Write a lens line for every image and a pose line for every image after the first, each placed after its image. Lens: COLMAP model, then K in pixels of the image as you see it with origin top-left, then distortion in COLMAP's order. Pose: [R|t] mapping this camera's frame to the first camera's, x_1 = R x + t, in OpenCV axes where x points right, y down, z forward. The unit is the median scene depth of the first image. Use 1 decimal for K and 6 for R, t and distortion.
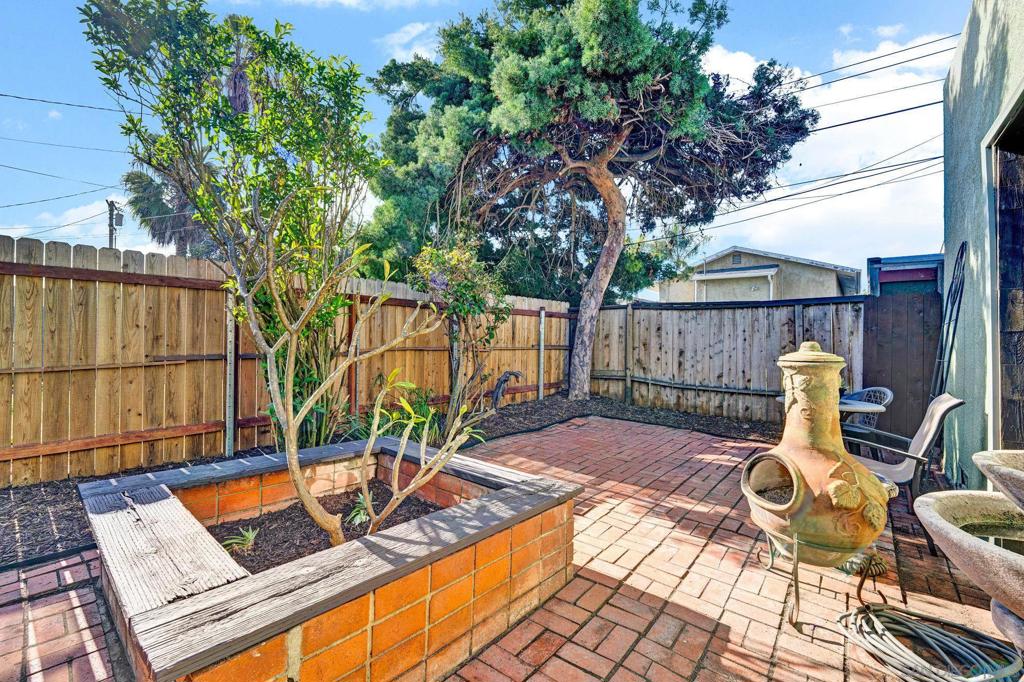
lens RADIAL K [[422.0, 0, 506.0], [0, 422.0, 339.2], [0, 0, 1]] dist [-0.001249, -0.005701]
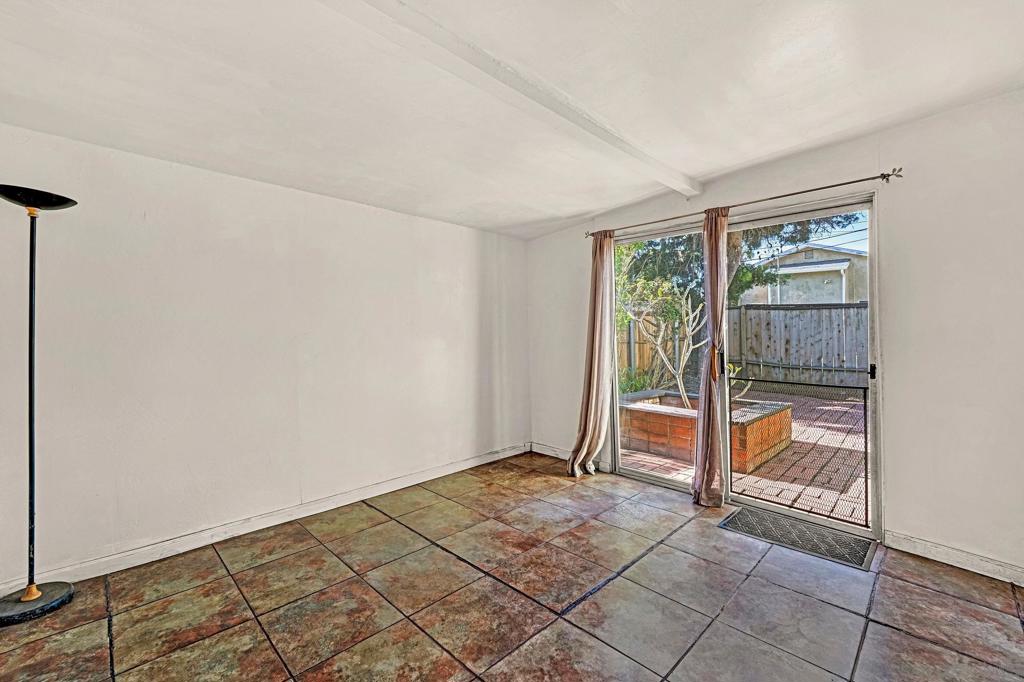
lens RADIAL K [[422.0, 0, 516.5], [0, 422.0, 333.3], [0, 0, 1]] dist [-0.001249, -0.005701]
pose [[0.996431, -0.017956, -0.082477, -0.333786], [0.018463, 0.999815, 0.005392, -0.017523], [0.082364, -0.006896, 0.996578, -0.410523]]
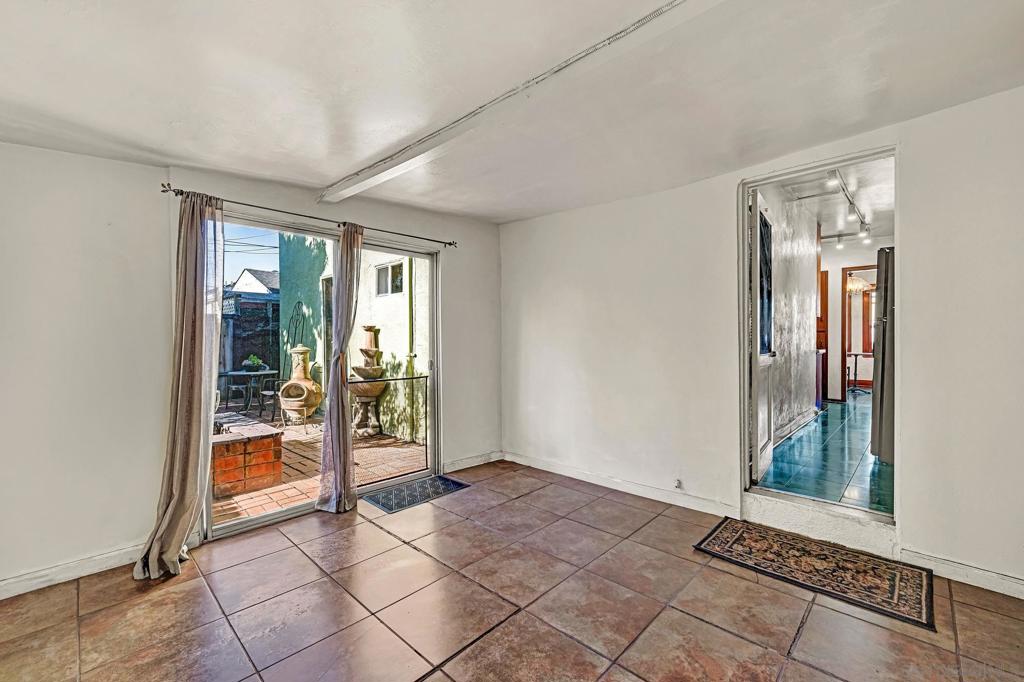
lens RADIAL K [[422.0, 0, 493.2], [0, 422.0, 333.4], [0, 0, 1]] dist [-0.001249, -0.005701]
pose [[0.090004, -0.008885, 0.995902, -1.275854], [0.001701, 0.999960, 0.008768, -0.039687], [-0.995940, 0.000905, 0.090016, 0.467575]]
